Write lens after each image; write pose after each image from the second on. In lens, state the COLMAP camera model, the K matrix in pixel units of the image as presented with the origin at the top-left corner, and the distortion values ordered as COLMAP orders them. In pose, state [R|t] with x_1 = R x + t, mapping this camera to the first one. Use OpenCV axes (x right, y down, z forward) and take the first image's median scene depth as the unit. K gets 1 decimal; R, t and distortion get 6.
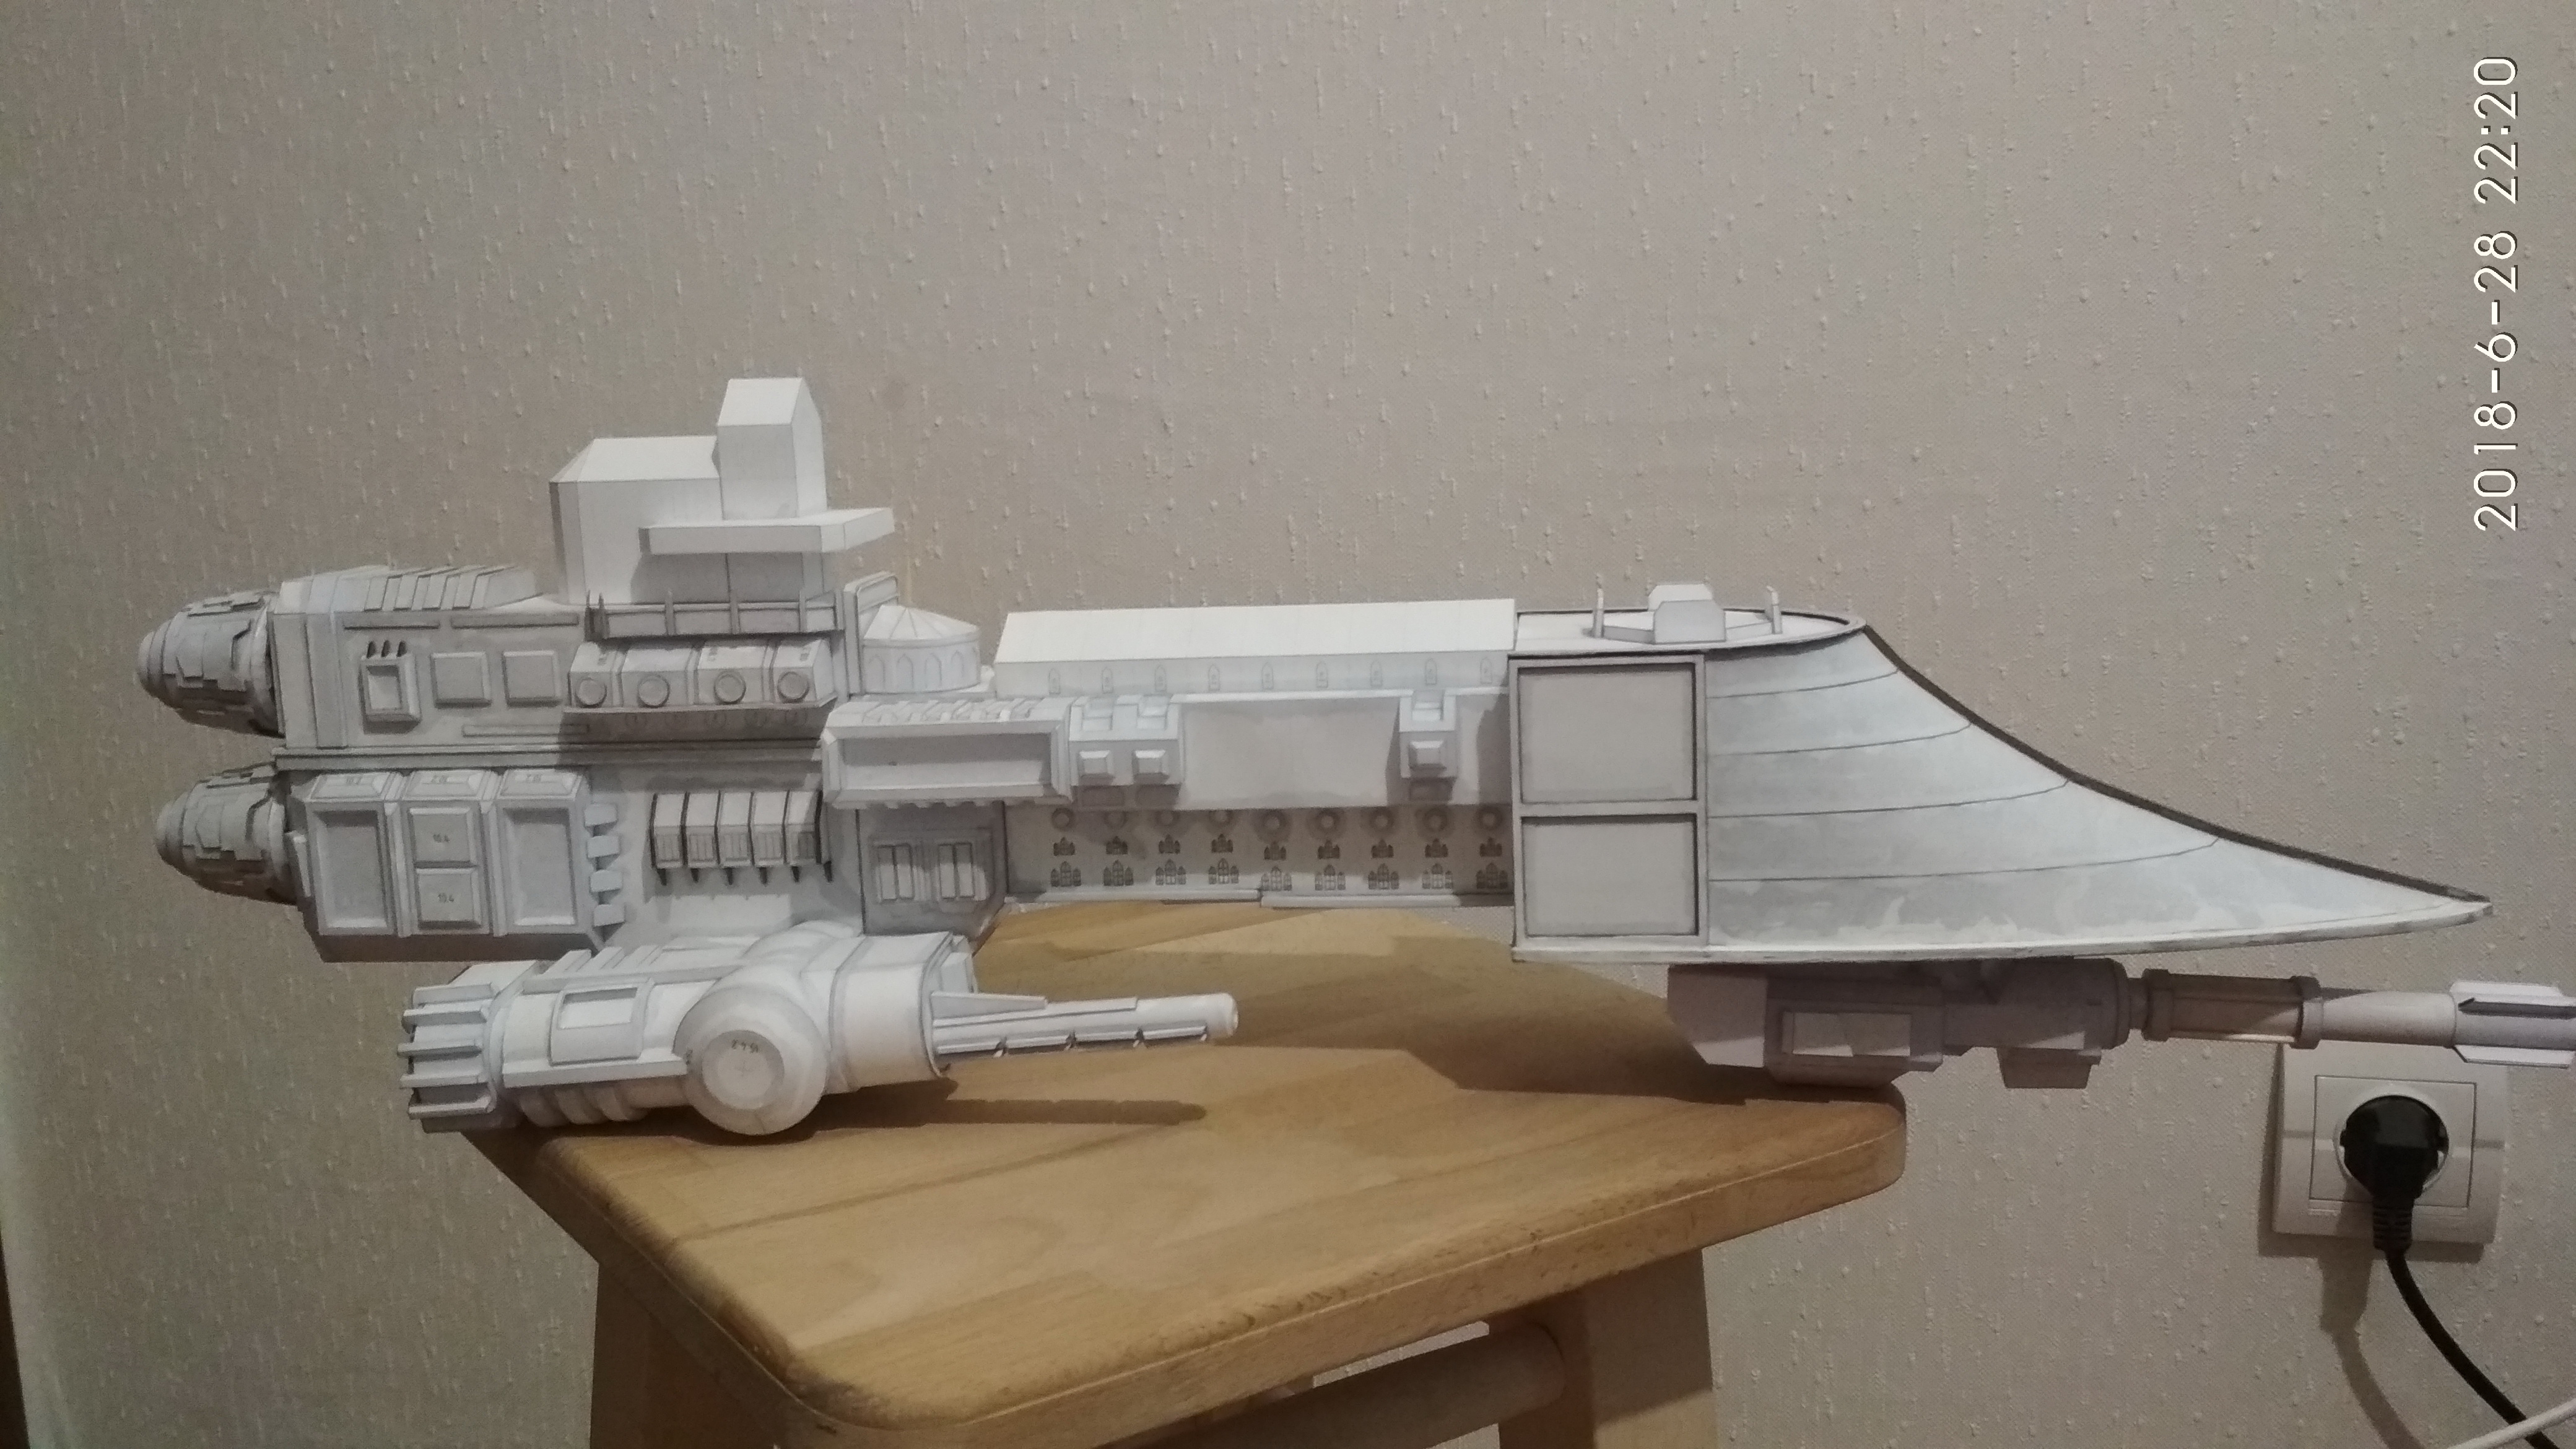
lens RADIAL K [[2352.4, 0, 1256.7], [0, 2352.4, 730.8], [0, 0, 1]] dist [0.128114, -0.280892]
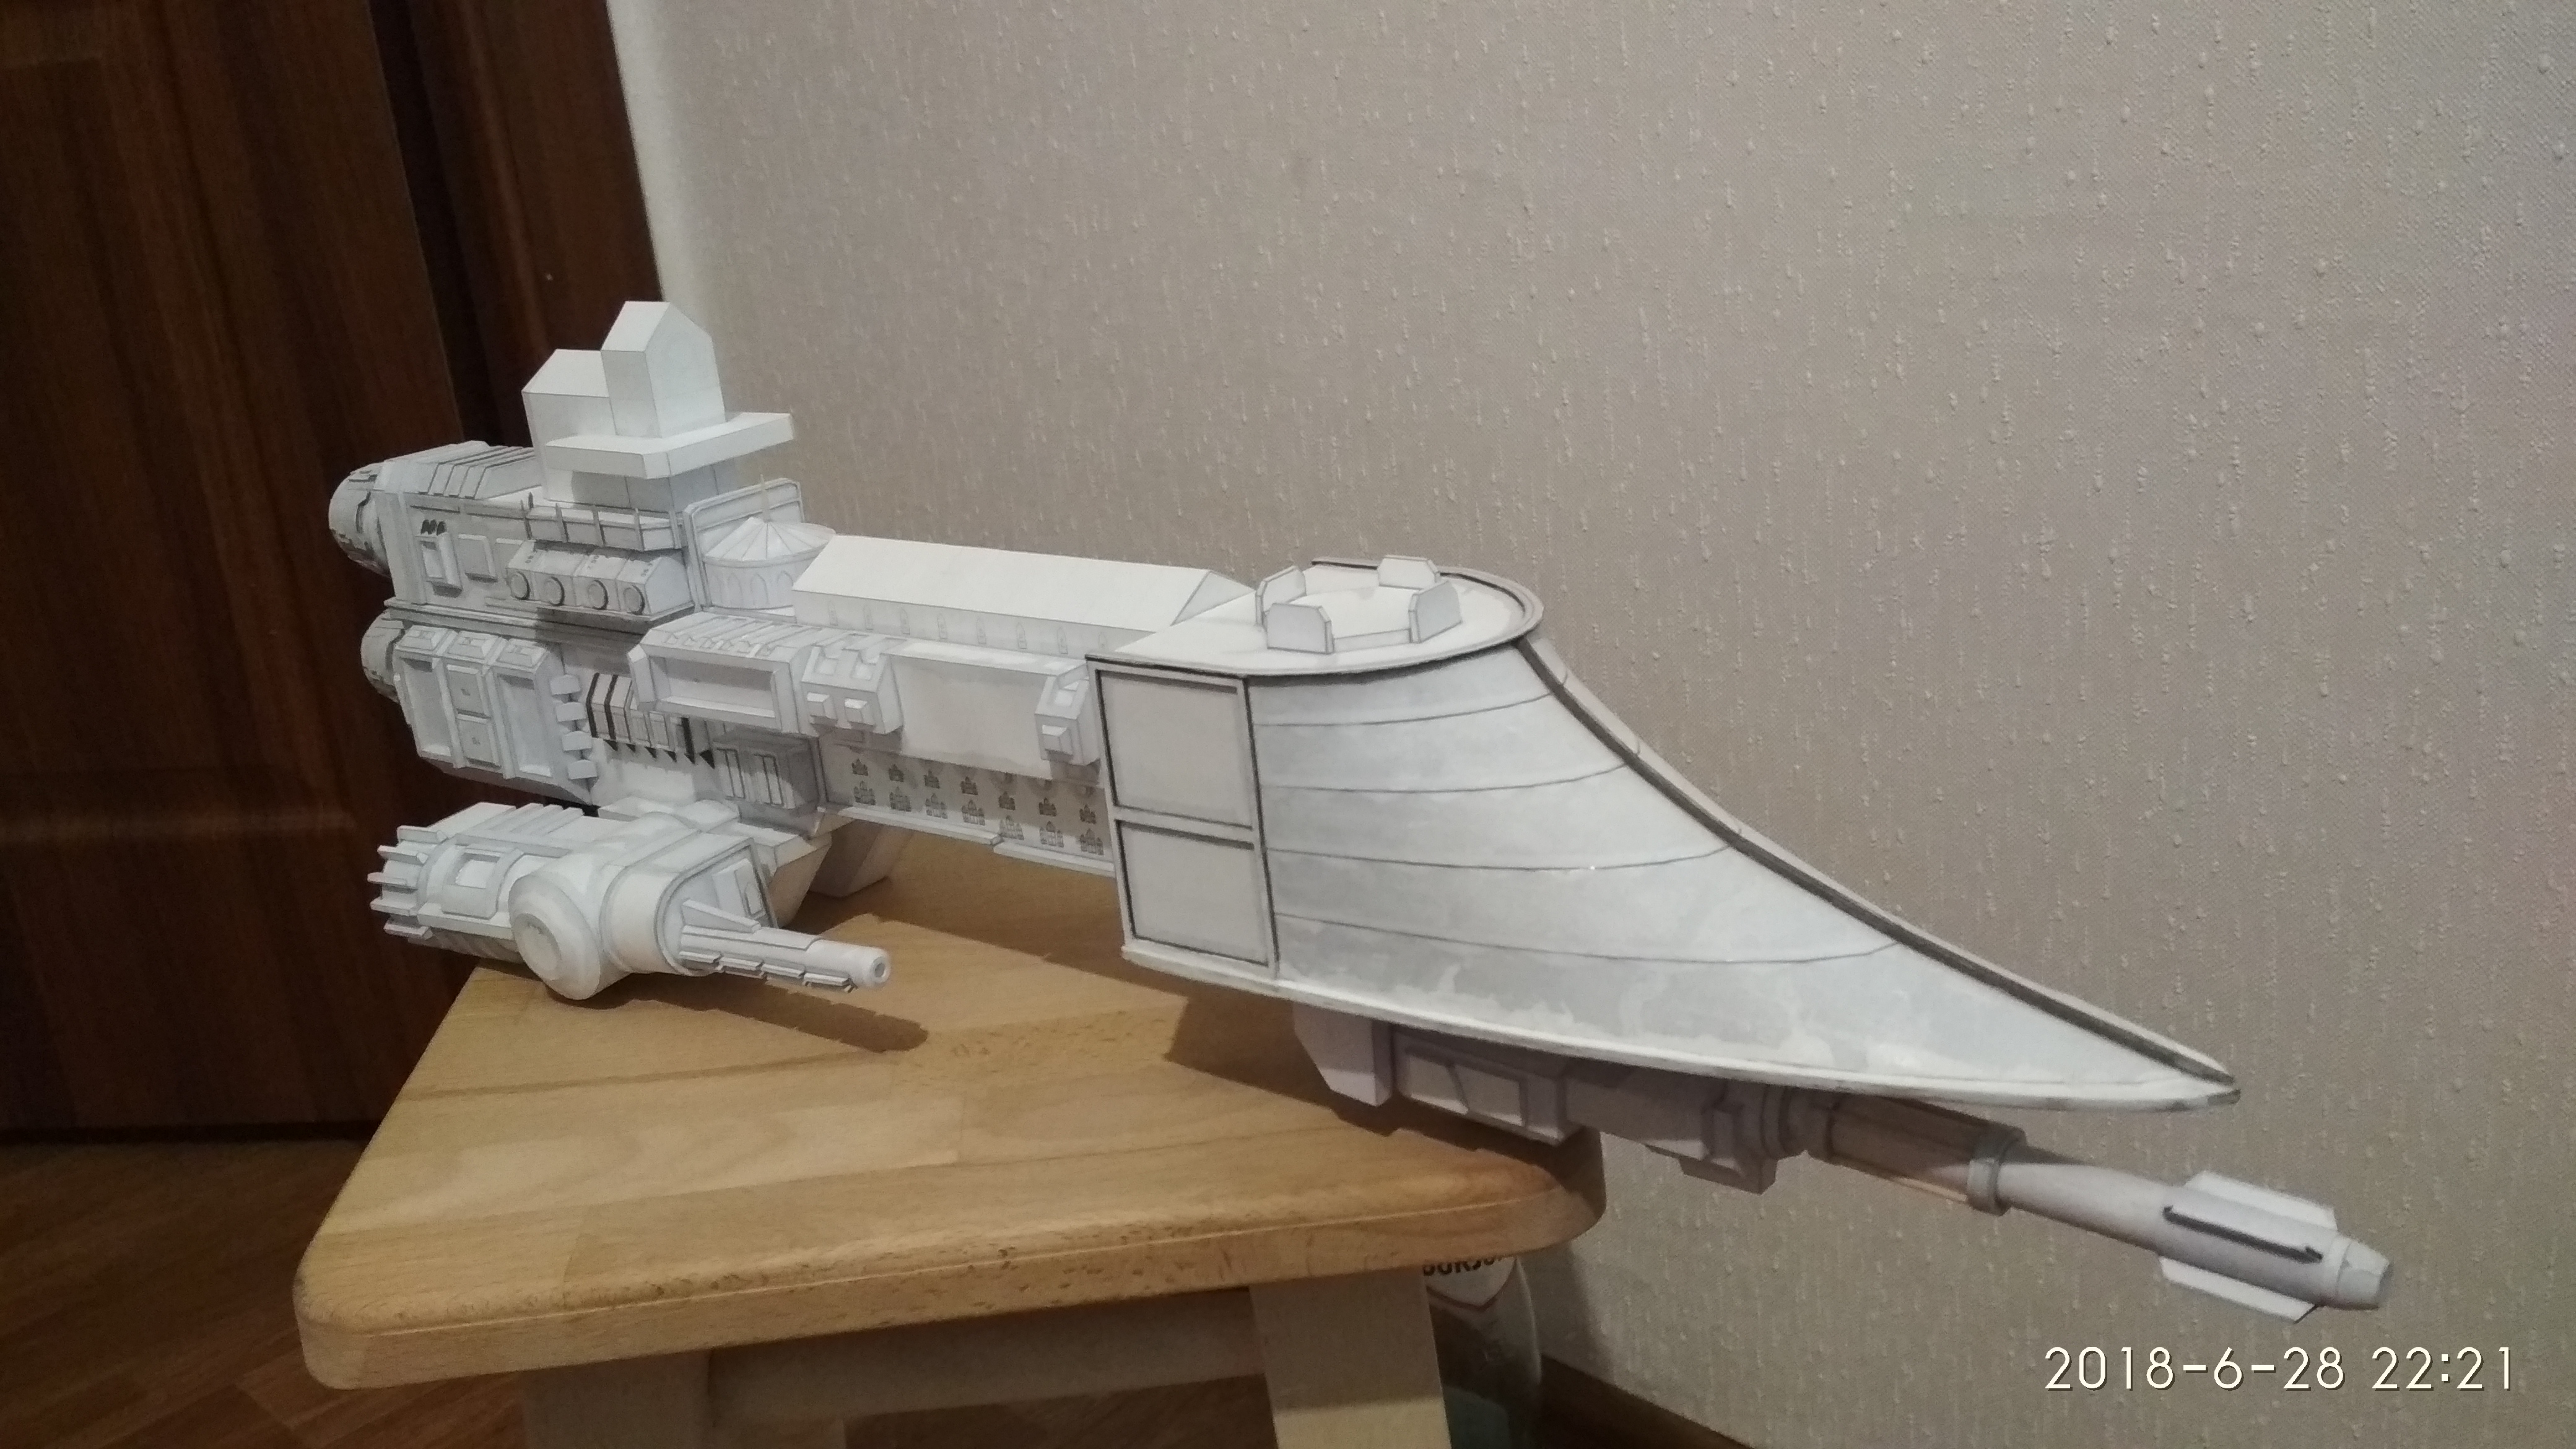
lens RADIAL K [[2352.4, 0, 1256.7], [0, 2352.4, 730.8], [0, 0, 1]] dist [0.128114, -0.280892]
pose [[0.854544, 0.113513, -0.506822, 0.605586], [-0.016426, 0.981243, 0.192073, -0.172992], [0.519119, -0.155810, 0.840380, 0.216803]]
